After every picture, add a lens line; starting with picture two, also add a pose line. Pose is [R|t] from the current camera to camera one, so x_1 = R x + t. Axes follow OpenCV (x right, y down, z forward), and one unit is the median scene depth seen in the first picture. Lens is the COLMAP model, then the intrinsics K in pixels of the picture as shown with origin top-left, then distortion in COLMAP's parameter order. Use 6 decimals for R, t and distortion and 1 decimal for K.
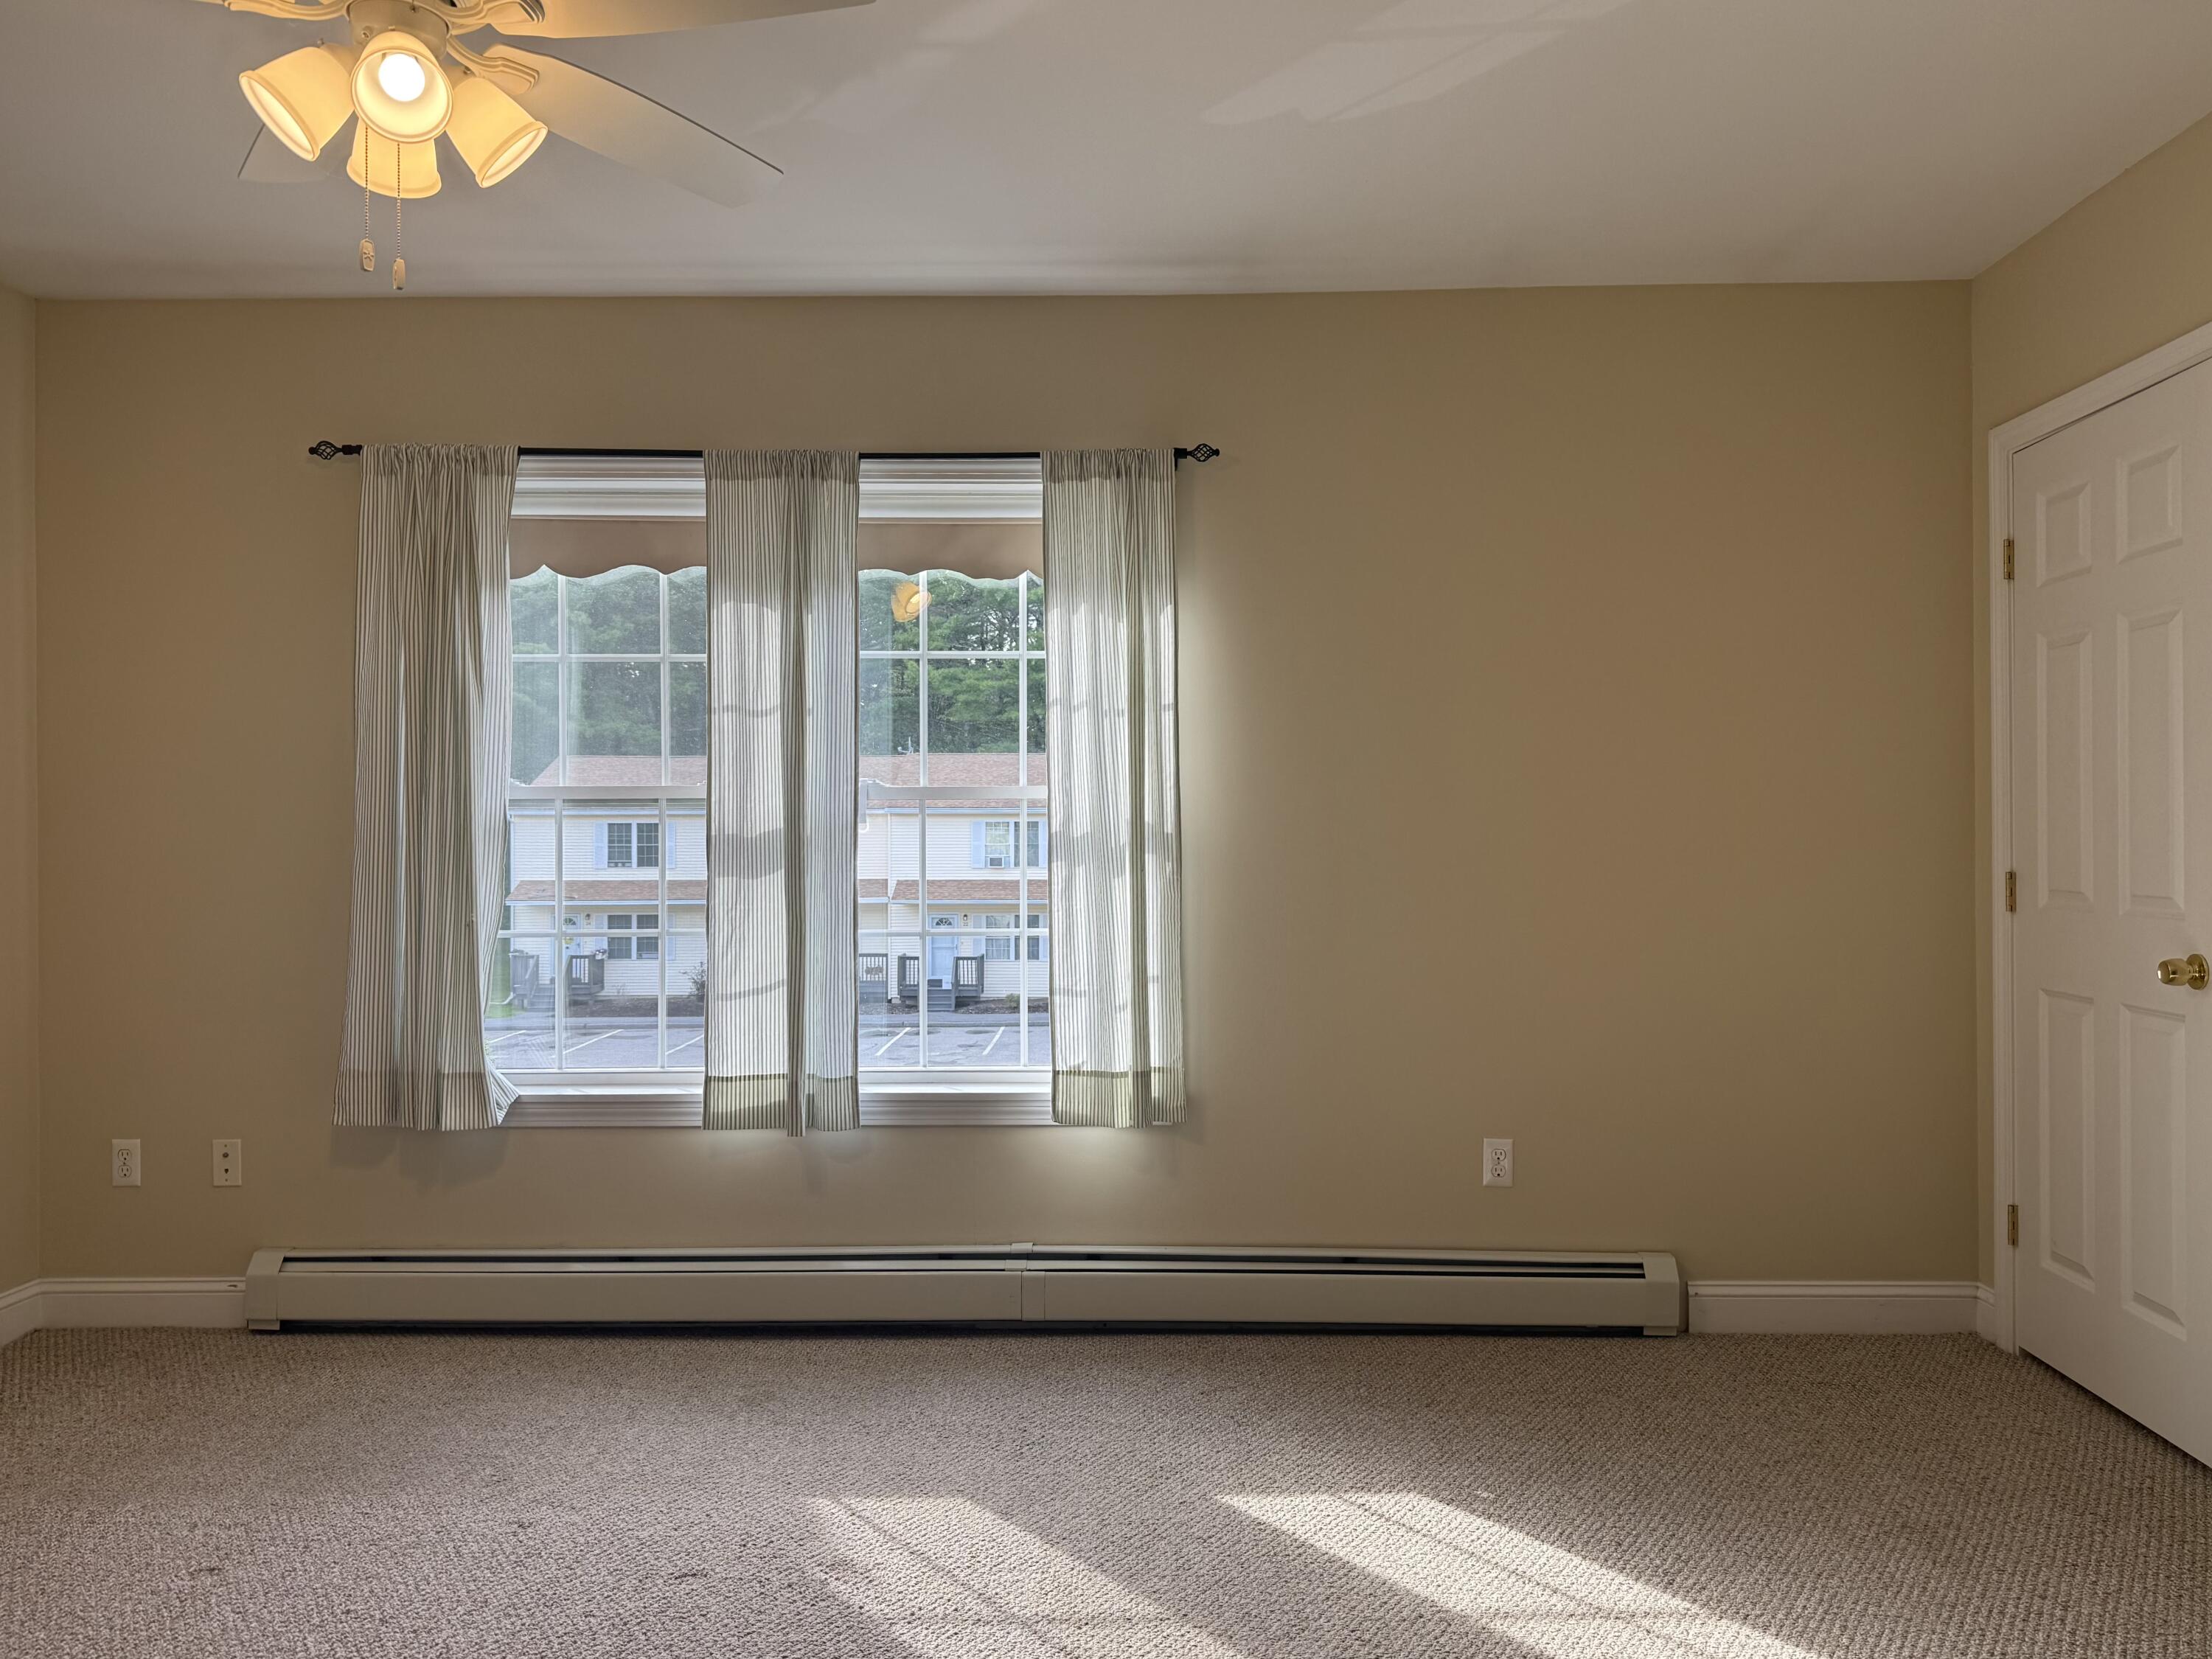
lens RADIAL K [[1548.4, 0, 1115.5], [0, 1548.4, 826.9], [0, 0, 1]] dist [0.120653, -0.168684]
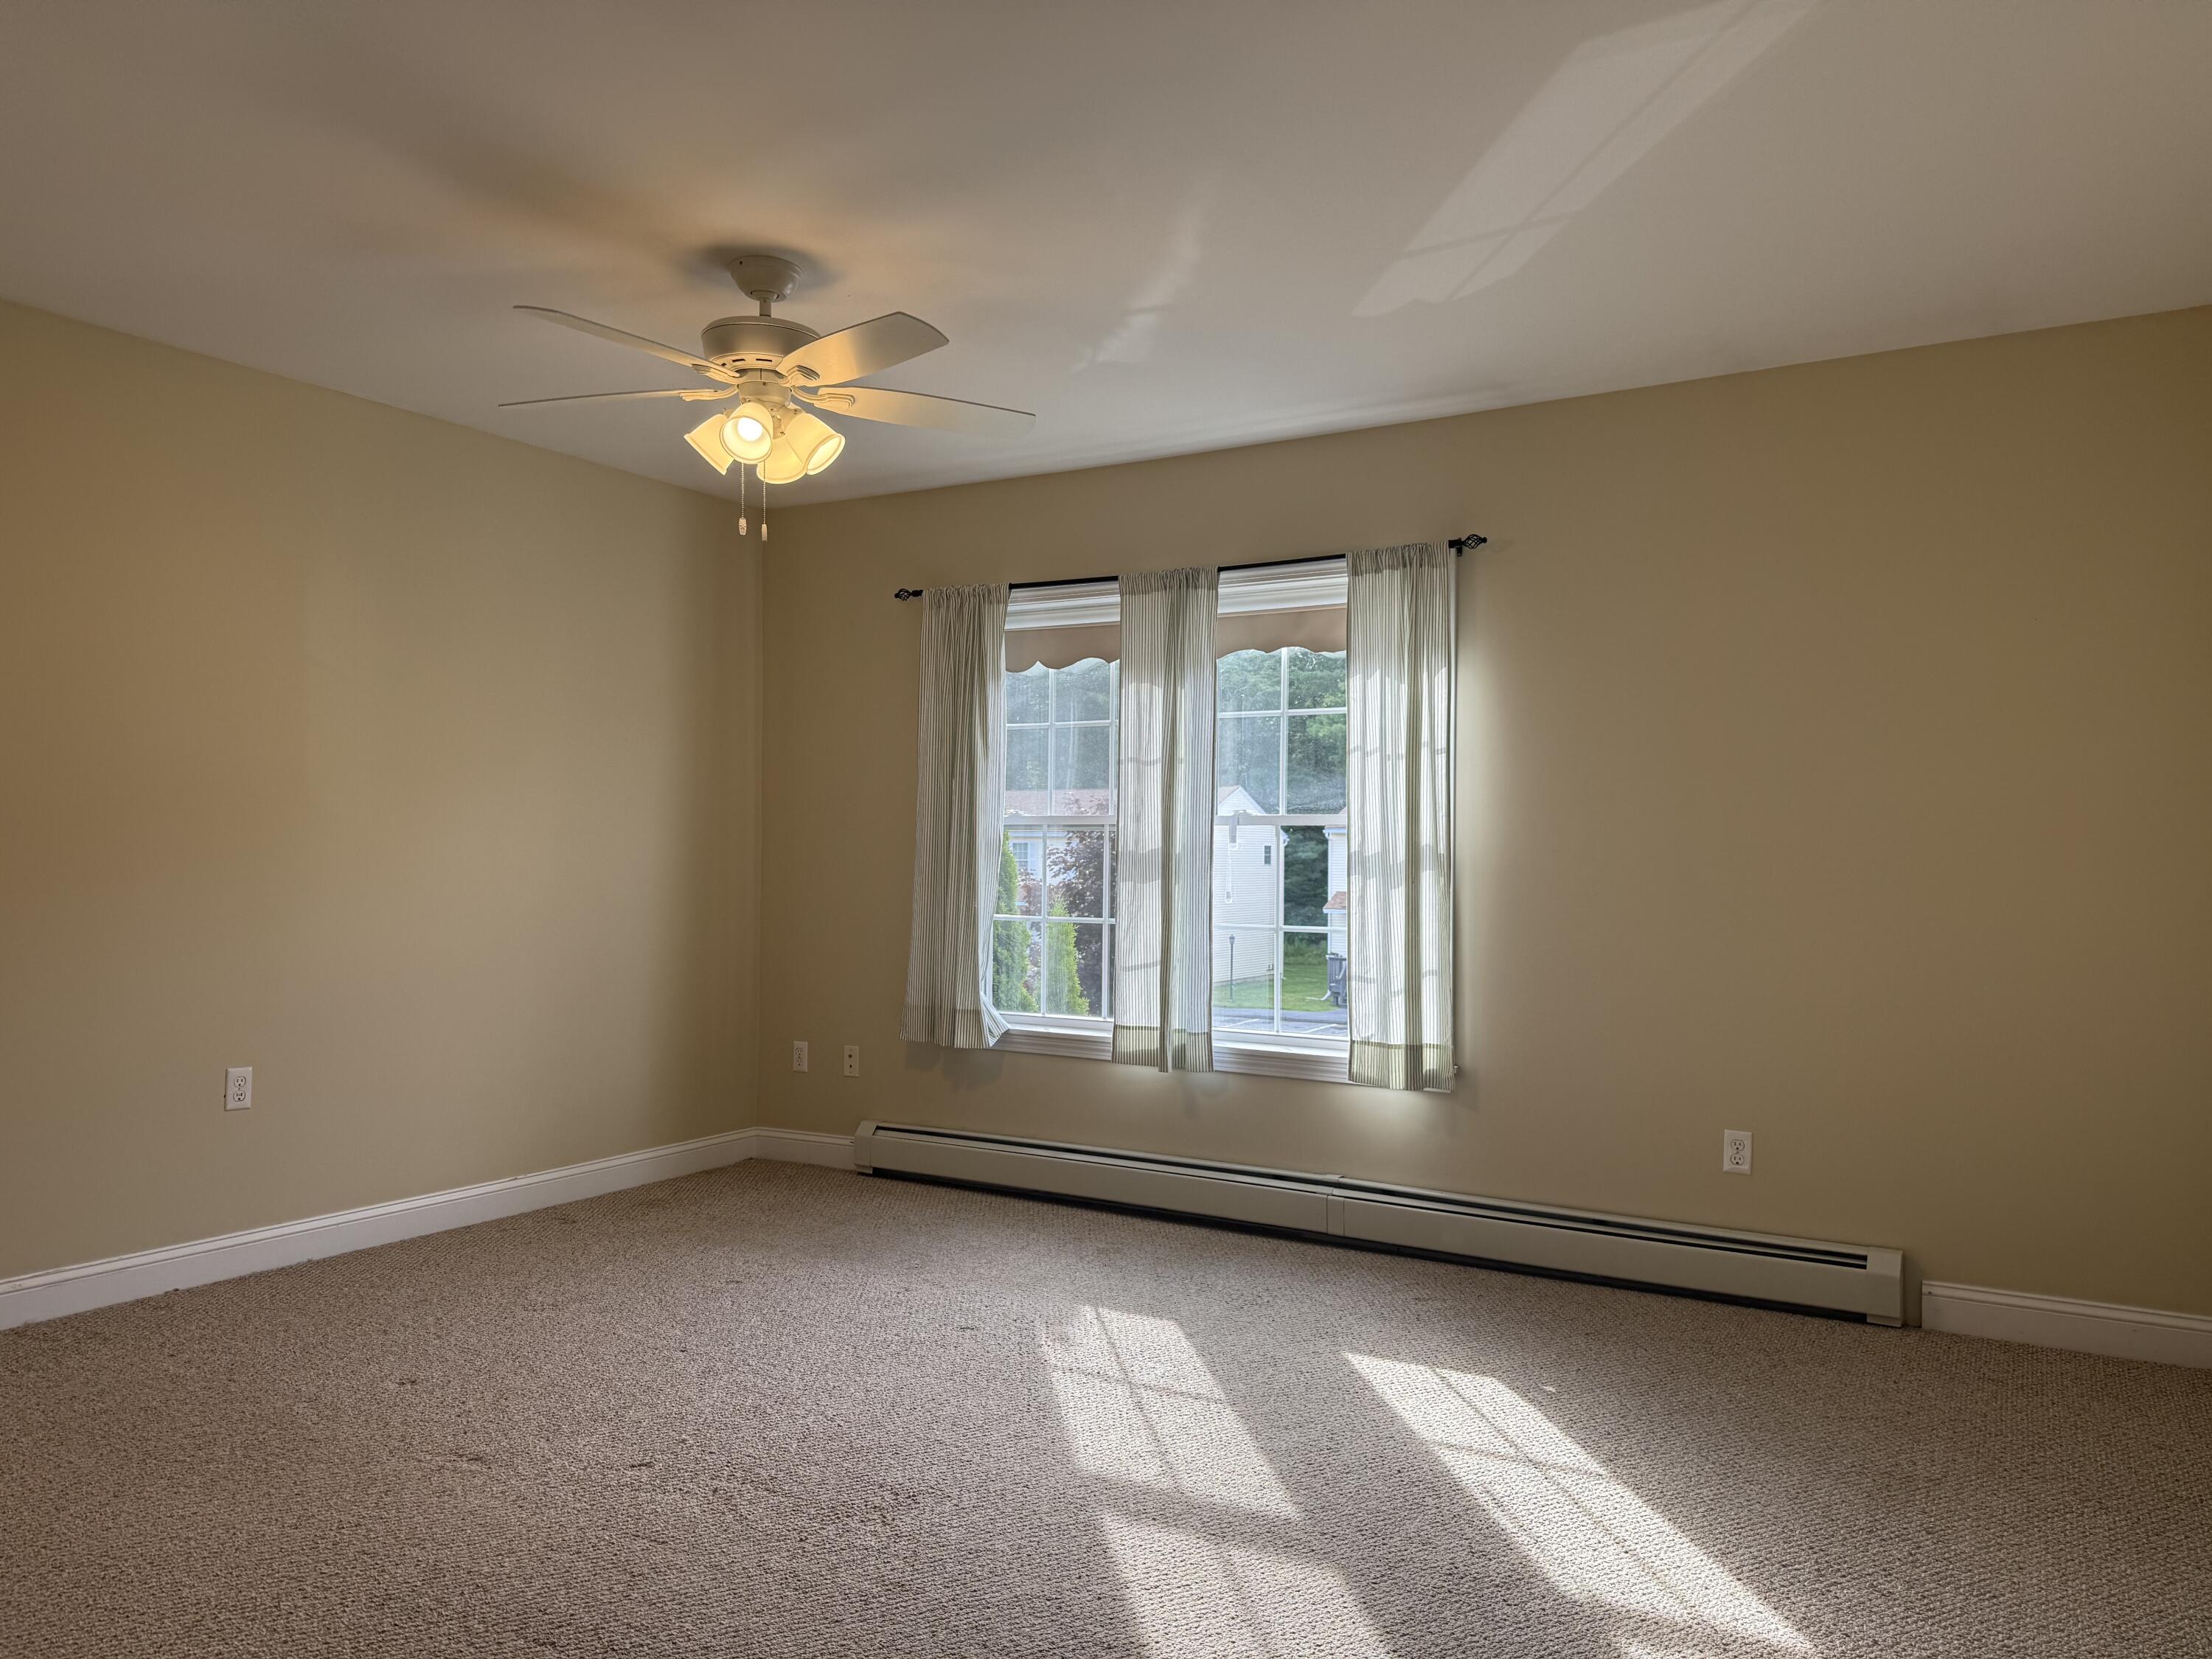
lens RADIAL K [[1419.3, 0, 1106.0], [0, 1419.3, 829.5], [0, 0, 1]] dist [0.100899, -0.120873]
pose [[0.884797, 0.002841, -0.465969, 0.323840], [-0.007917, 0.999929, -0.008937, -0.002616], [0.465910, 0.011597, 0.884756, -0.122366]]
